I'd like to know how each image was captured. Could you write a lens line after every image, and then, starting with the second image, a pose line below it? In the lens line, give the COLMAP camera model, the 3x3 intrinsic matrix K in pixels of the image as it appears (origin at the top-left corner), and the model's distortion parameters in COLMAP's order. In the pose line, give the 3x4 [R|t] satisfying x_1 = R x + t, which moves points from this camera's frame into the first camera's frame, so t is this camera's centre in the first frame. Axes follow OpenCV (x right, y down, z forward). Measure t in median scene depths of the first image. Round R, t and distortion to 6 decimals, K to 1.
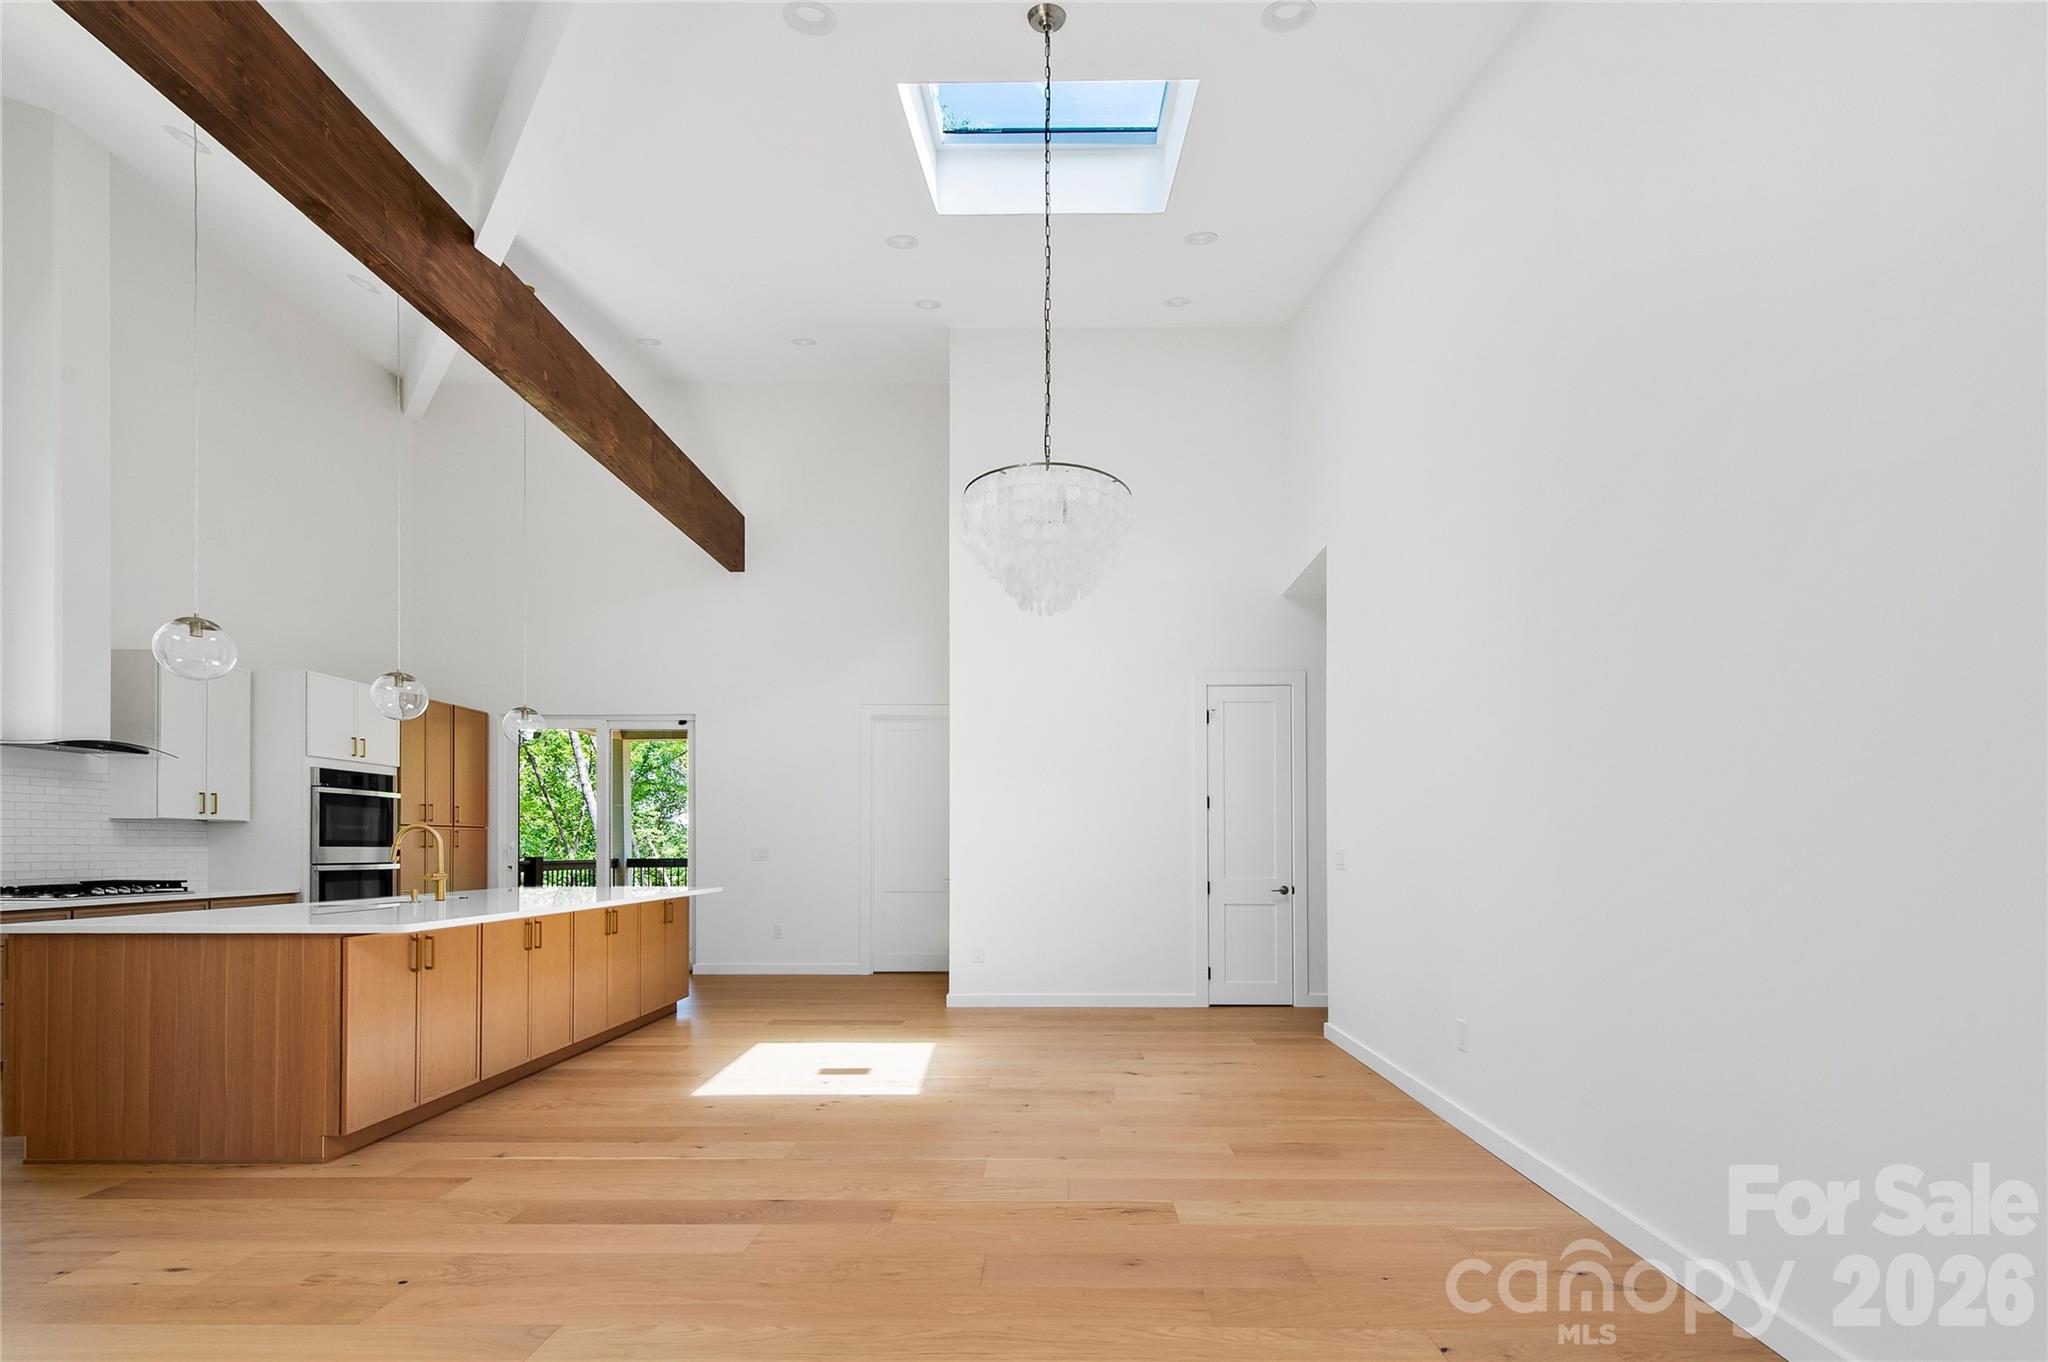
lens RADIAL K [[848.8, 0, 1045.0], [0, 848.8, 841.5], [0, 0, 1]] dist [0.014319, -0.004516]
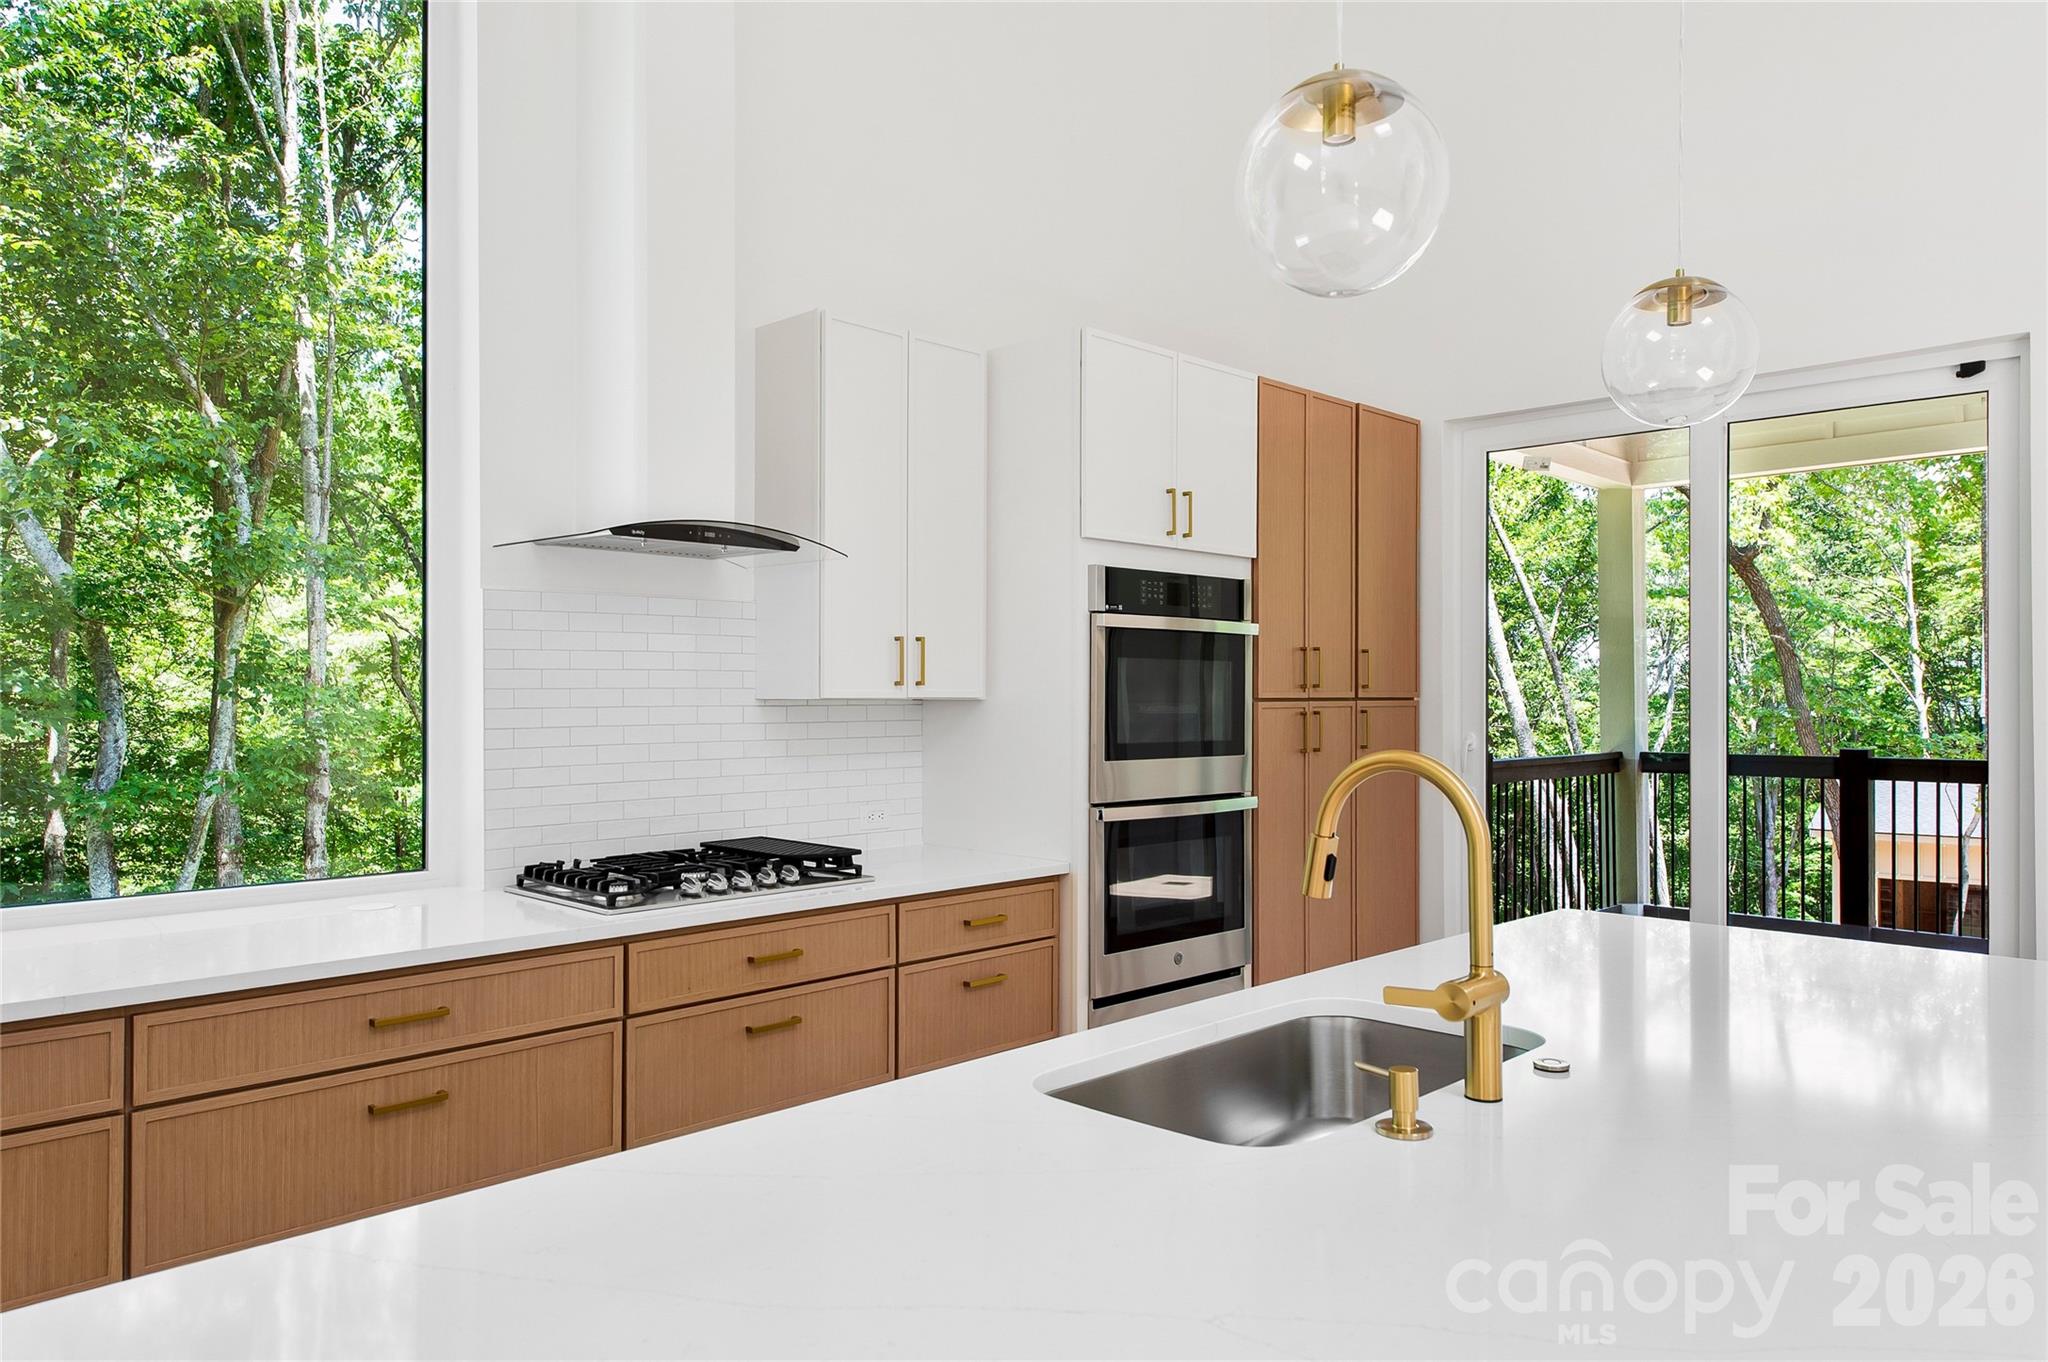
lens RADIAL K [[1393.1, 0, 1029.5], [0, 1393.1, 685.8], [0, 0, 1]] dist [0.028475, -0.005031]
pose [[0.715063, -0.003907, -0.699049, -0.416528], [0.002882, 0.999992, -0.002641, -0.028303], [0.699054, -0.000127, 0.715069, 0.507617]]
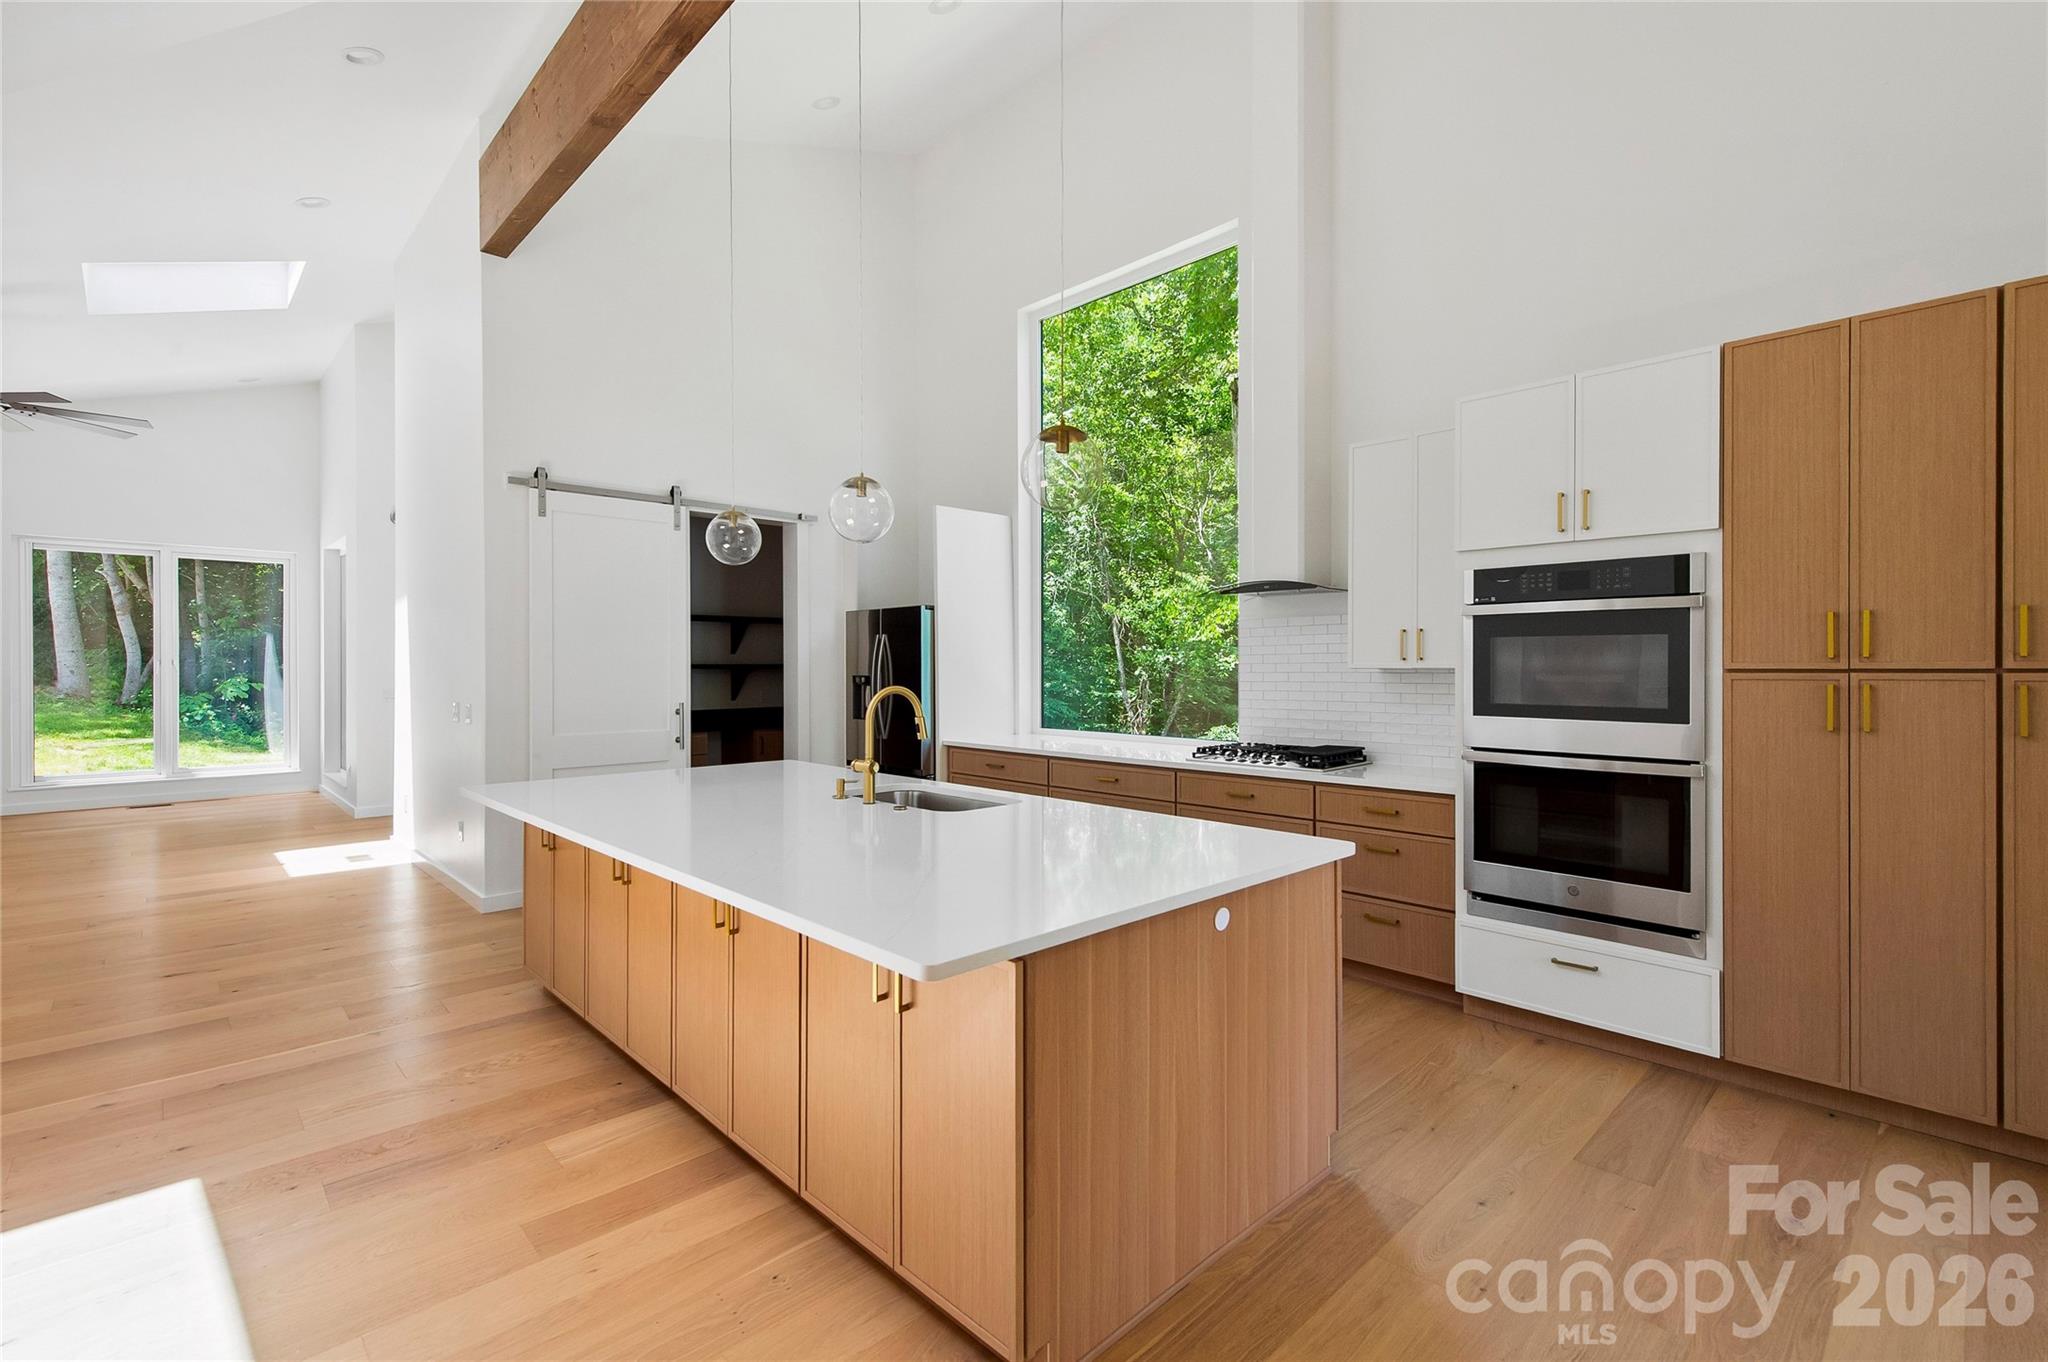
lens RADIAL K [[921.6, 0, 1020.2], [0, 921.6, 672.3], [0, 0, 1]] dist [0.004353, 0.000466]
pose [[-0.722710, 0.003929, -0.691141, -0.237969], [0.003778, 0.999991, 0.001734, -0.023770], [0.691141, -0.001359, -0.722718, 1.229828]]
